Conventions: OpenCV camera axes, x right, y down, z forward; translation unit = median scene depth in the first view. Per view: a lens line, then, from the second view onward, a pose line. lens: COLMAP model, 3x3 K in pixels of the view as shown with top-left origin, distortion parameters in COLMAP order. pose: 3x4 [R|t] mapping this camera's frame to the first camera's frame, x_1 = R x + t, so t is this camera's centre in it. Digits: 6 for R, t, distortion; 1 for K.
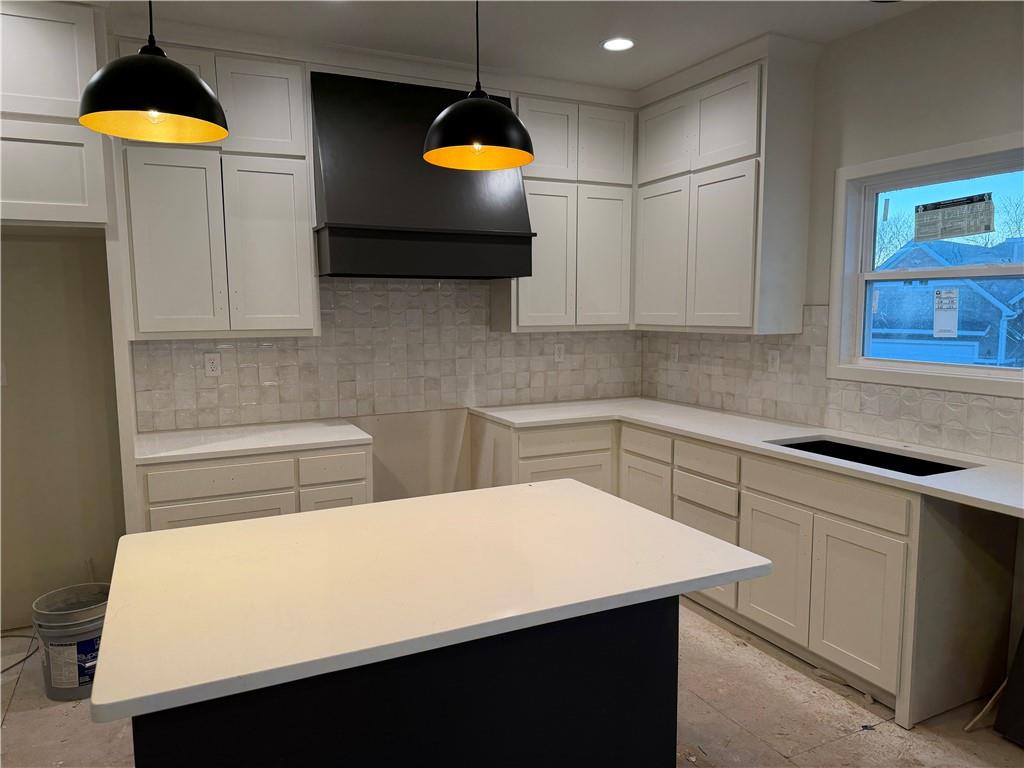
lens RADIAL K [[710.6, 0, 512.4], [0, 710.6, 393.3], [0, 0, 1]] dist [0.067694, -0.085762]
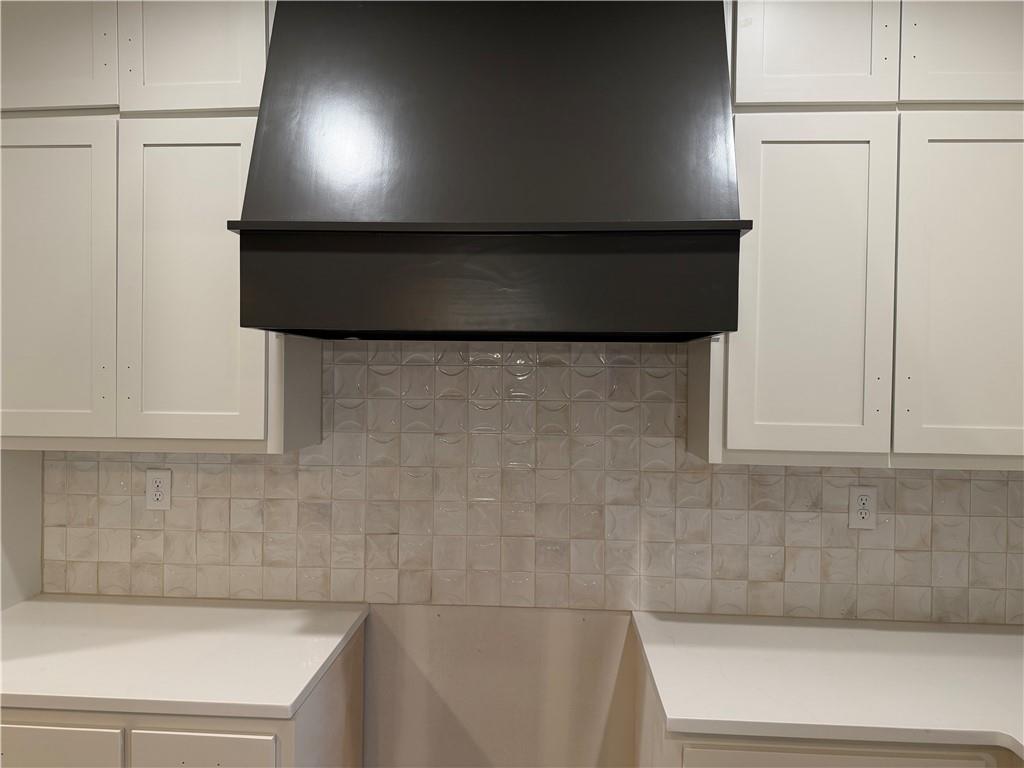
lens RADIAL K [[710.6, 0, 510.6], [0, 710.6, 380.8], [0, 0, 1]] dist [0.067694, -0.085762]
pose [[0.867725, 0.018125, -0.496715, 0.108389], [-0.077129, 0.992140, -0.098536, -0.083562], [0.491025, 0.123813, 0.862302, 0.569685]]
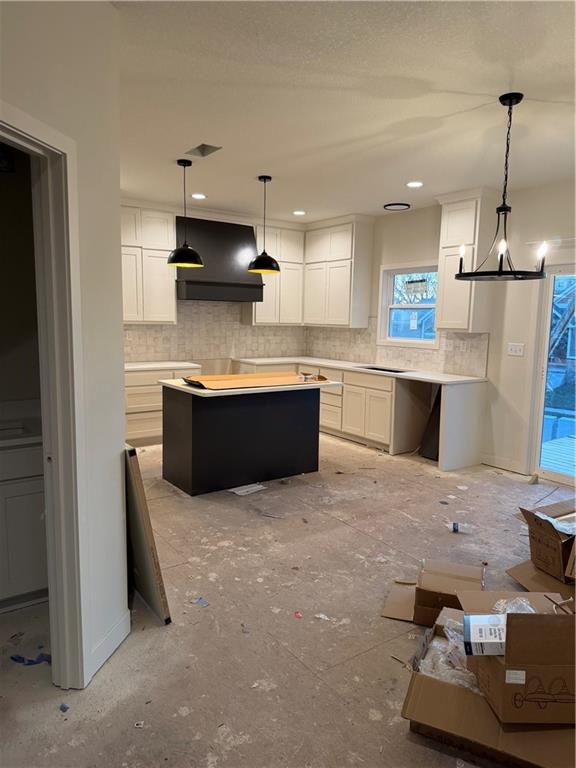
lens RADIAL K [[533.0, 0, 293.4], [0, 533.0, 386.2], [0, 0, 1]] dist [0.067694, -0.085762]
pose [[0.985970, 0.004413, 0.166866, -0.162006], [-0.006267, 0.999924, 0.010586, 0.096333], [-0.166806, -0.011484, 0.985923, -0.763012]]
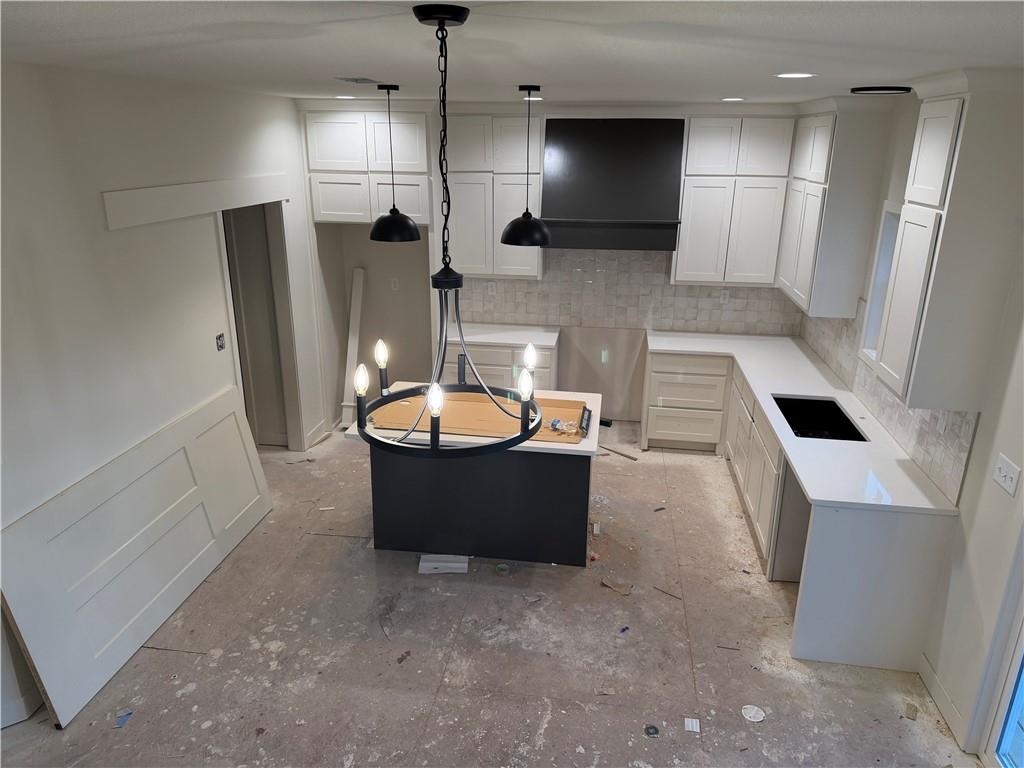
lens RADIAL K [[710.6, 0, 508.5], [0, 710.6, 386.5], [0, 0, 1]] dist [0.067694, -0.085762]
pose [[0.819630, 0.196509, -0.538136, 0.556222], [-0.080762, 0.969584, 0.231052, -0.194733], [0.567172, -0.145916, 0.810570, -0.398701]]
